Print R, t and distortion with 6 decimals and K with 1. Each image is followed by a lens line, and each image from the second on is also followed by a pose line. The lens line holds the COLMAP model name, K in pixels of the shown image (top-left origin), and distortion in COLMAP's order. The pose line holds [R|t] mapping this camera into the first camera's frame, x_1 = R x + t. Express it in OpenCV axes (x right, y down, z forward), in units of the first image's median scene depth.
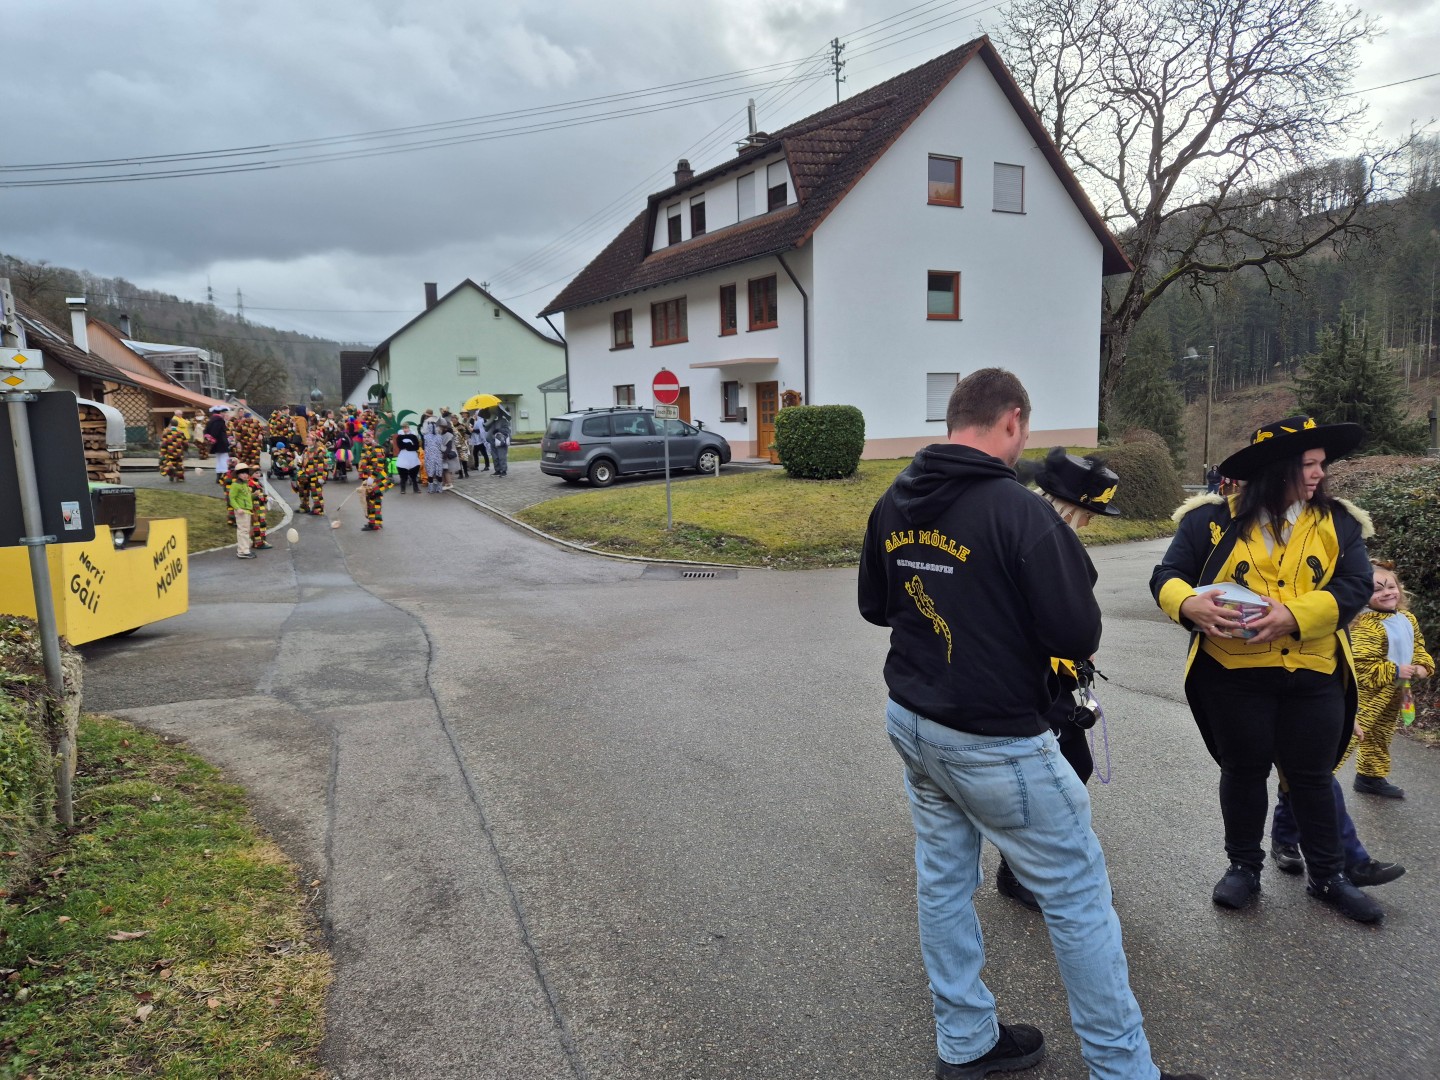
lens RADIAL K [[968.9, 0, 720.0], [0, 968.9, 540.0], [0, 0, 1]] dist [0.057310, -0.045661]
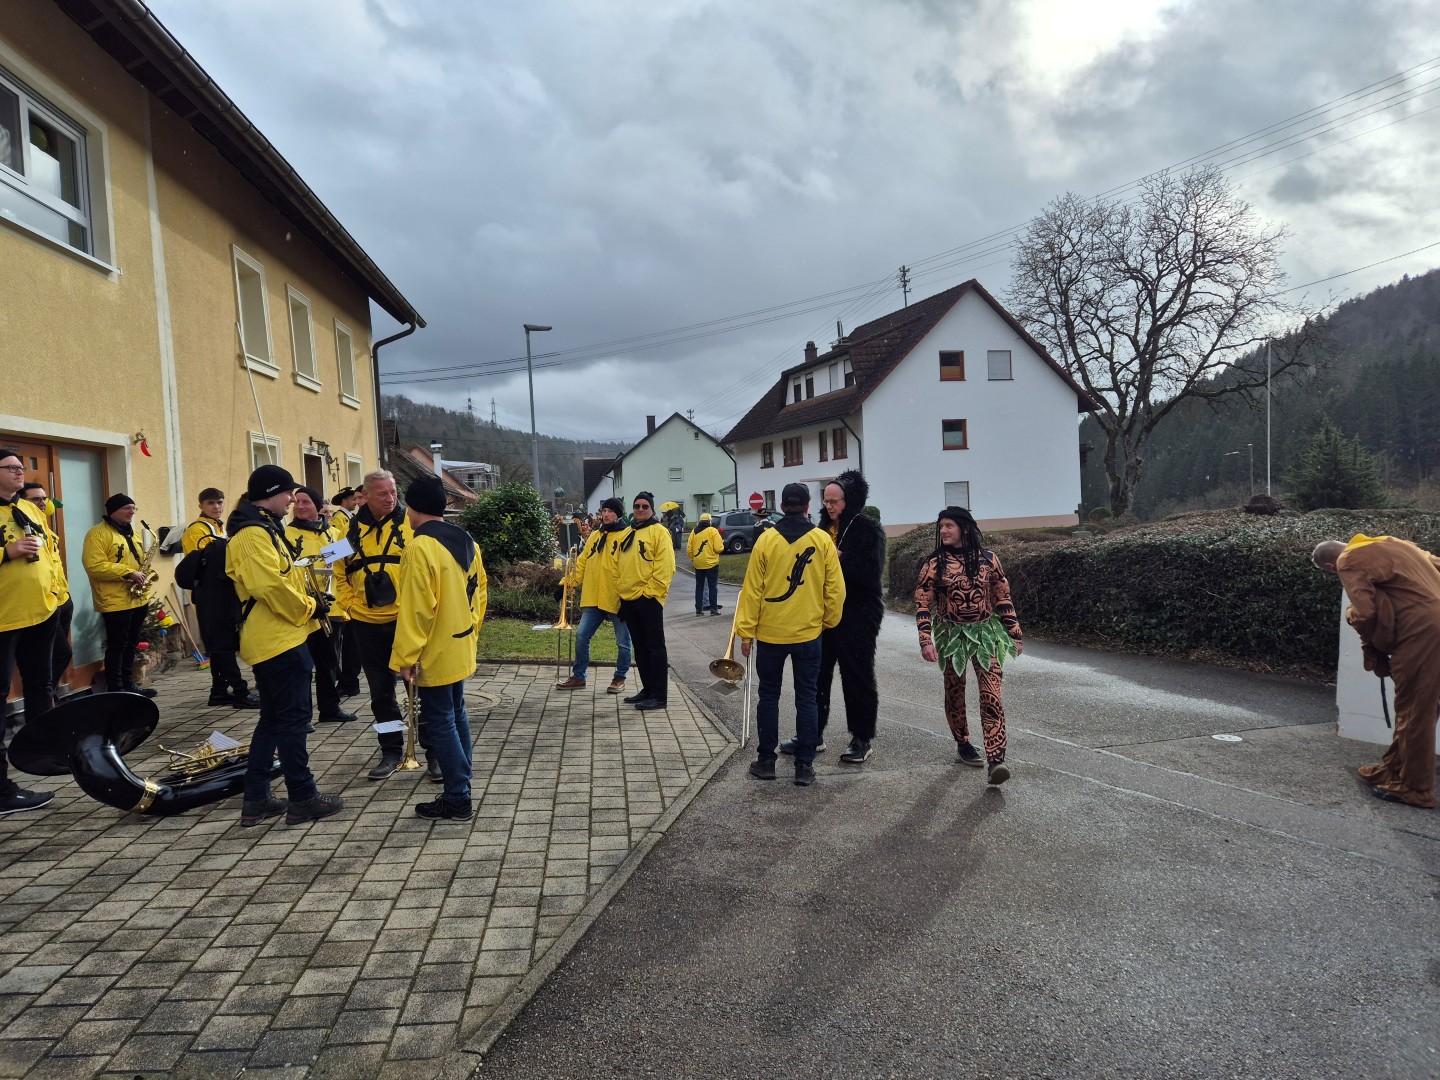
lens RADIAL K [[968.9, 0, 720.0], [0, 968.9, 540.0], [0, 0, 1]] dist [0.057310, -0.045661]
pose [[0.975986, -0.013674, -0.217401, 0.156576], [-0.005272, 0.996253, -0.086326, 0.048850], [0.217767, 0.085399, 0.972257, -0.489624]]
